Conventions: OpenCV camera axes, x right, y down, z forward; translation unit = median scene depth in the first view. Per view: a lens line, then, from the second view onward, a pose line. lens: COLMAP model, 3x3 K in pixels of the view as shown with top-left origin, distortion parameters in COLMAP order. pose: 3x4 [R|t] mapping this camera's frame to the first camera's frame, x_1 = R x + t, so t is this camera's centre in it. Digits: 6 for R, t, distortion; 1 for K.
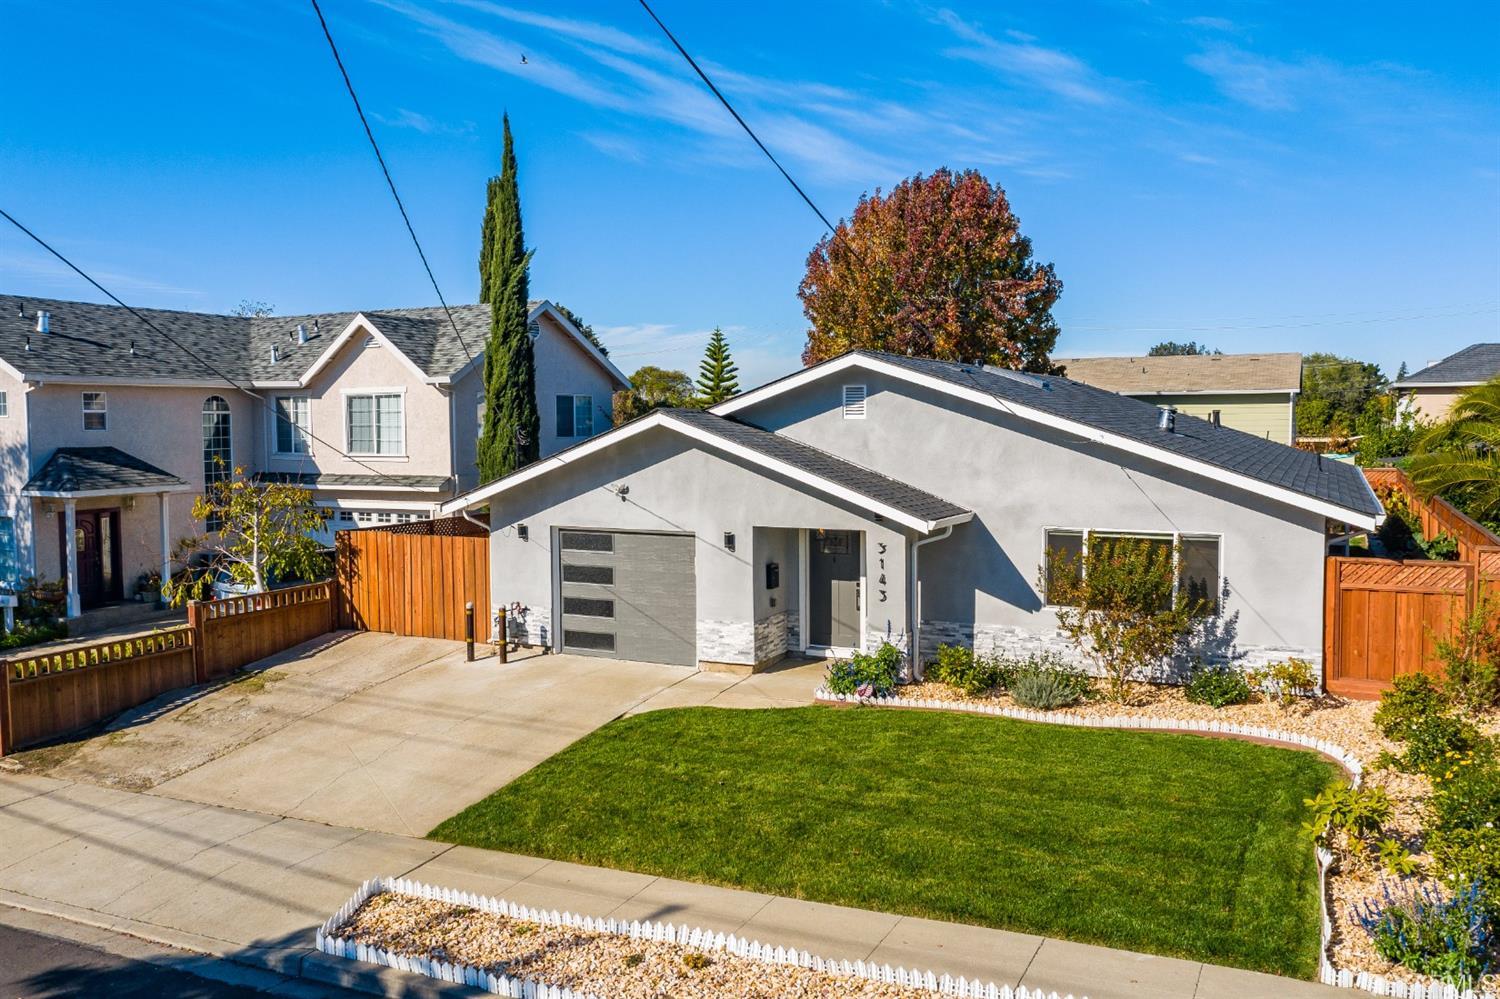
lens RADIAL K [[1186.8, 0, 755.8], [0, 1186.8, 495.6], [0, 0, 1]] dist [0.003839, -0.008934]
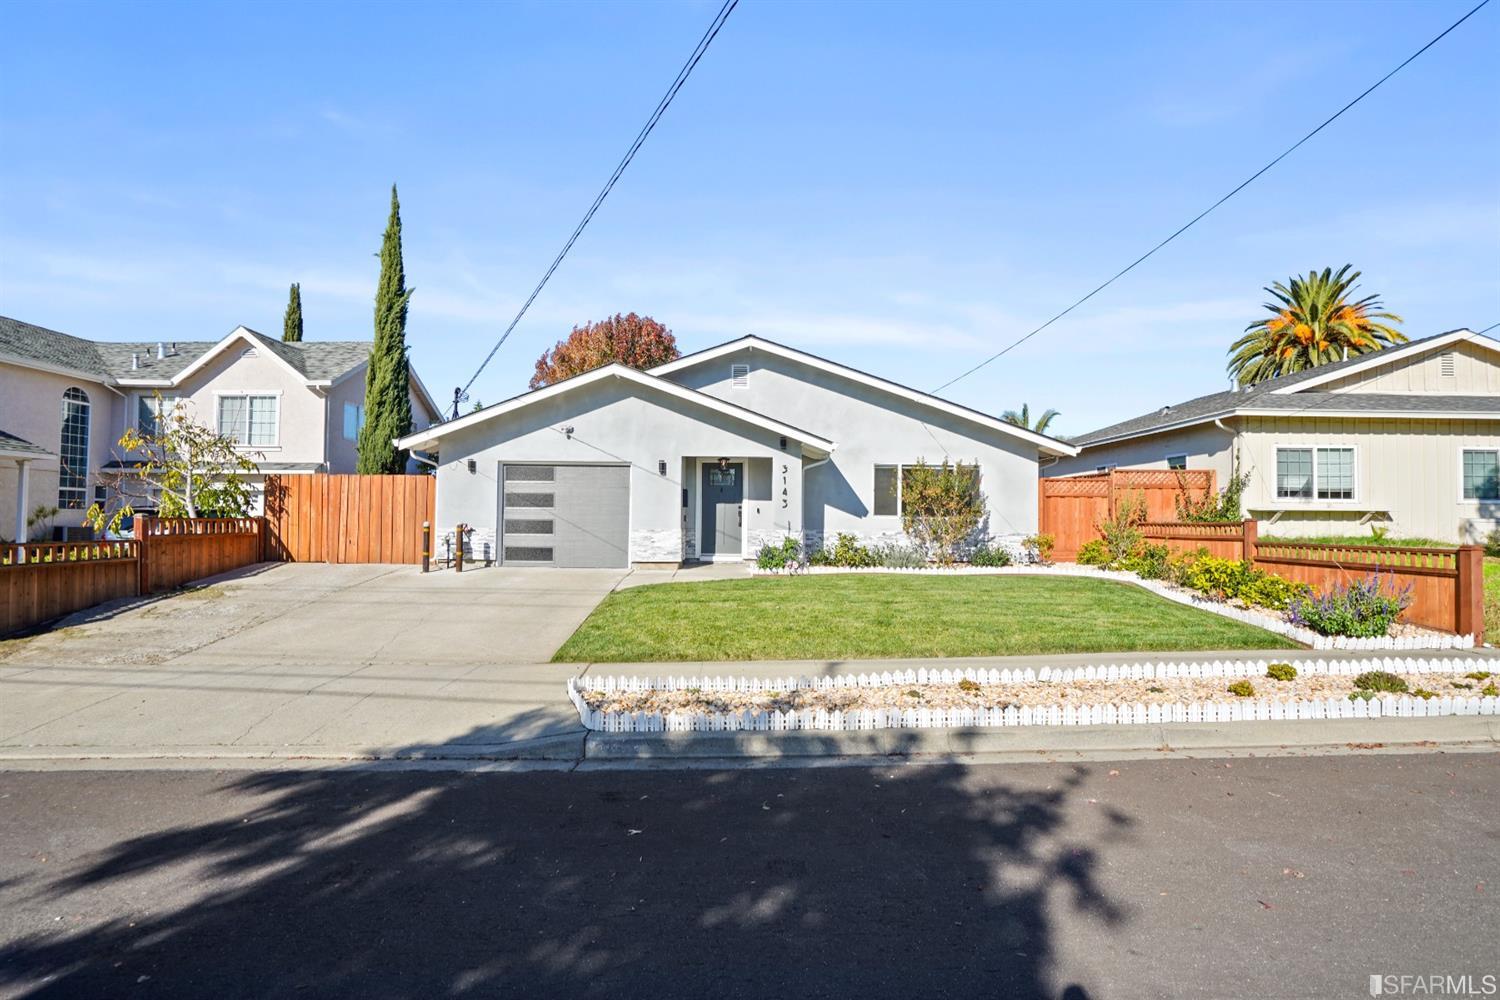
lens RADIAL K [[724.2, 0, 746.4], [0, 724.2, 503.7], [0, 0, 1]] dist [-0.063114, 0.027327]
pose [[0.898566, 0.027263, 0.437992, -0.276977], [0.012709, 0.996033, -0.088072, 0.143831], [-0.438655, 0.084705, 0.894654, 0.233052]]
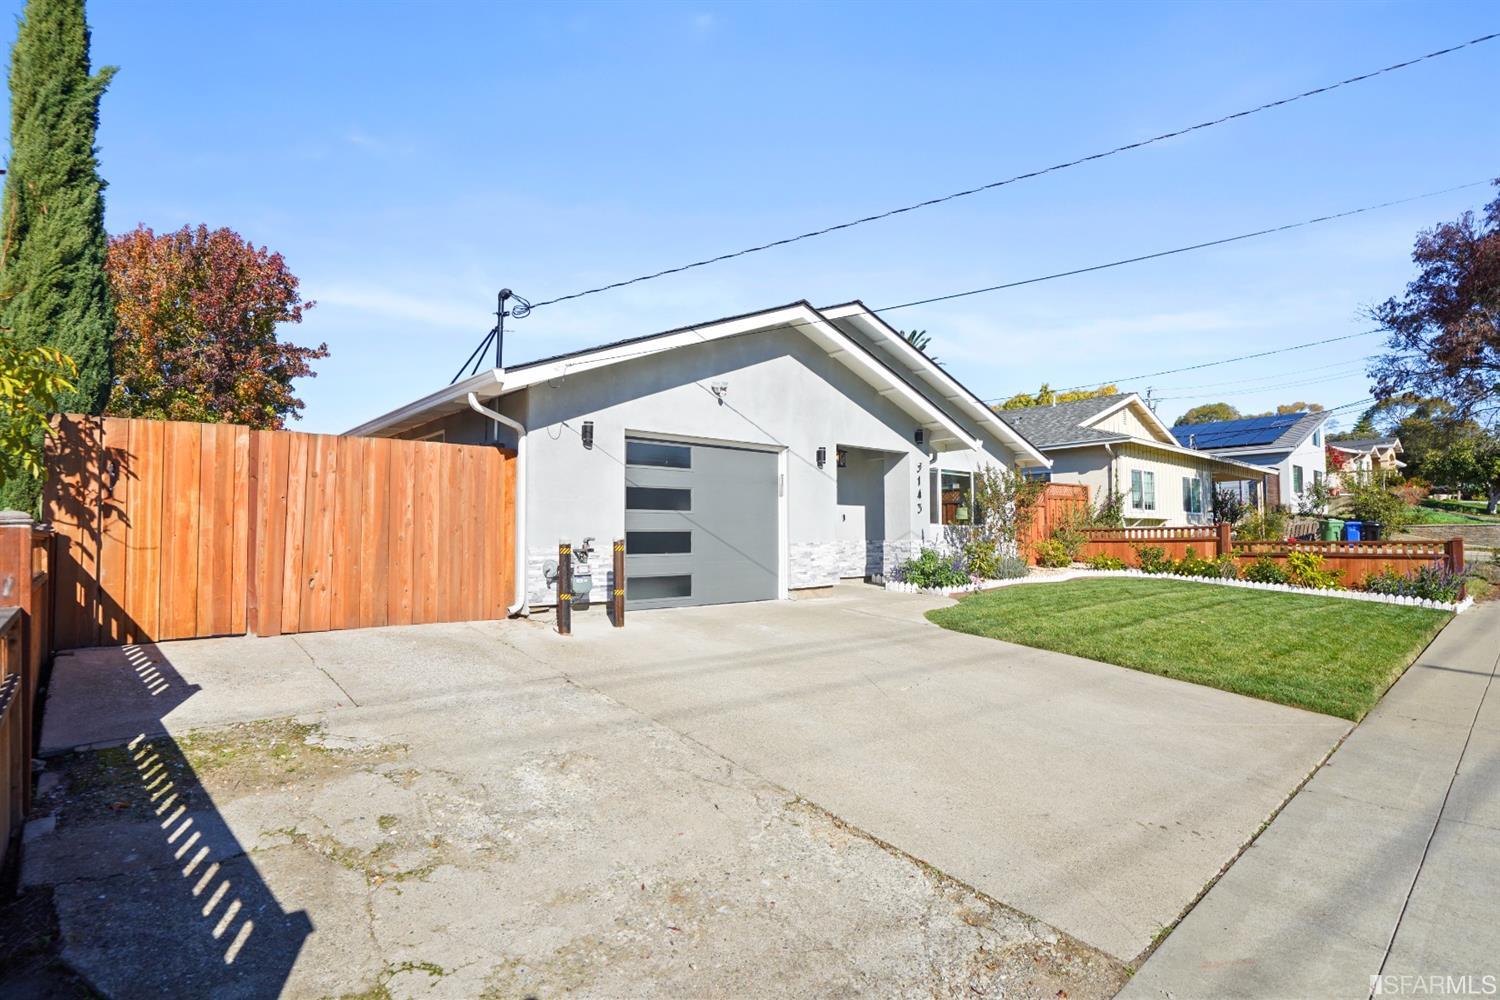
lens RADIAL K [[743.5, 0, 739.2], [0, 743.5, 504.6], [0, 0, 1]] dist [-0.043677, 0.021547]
pose [[0.387042, 0.046437, 0.920892, -0.578049], [0.065384, 0.994835, -0.077646, 0.114147], [-0.919741, 0.090264, 0.382006, 0.798268]]
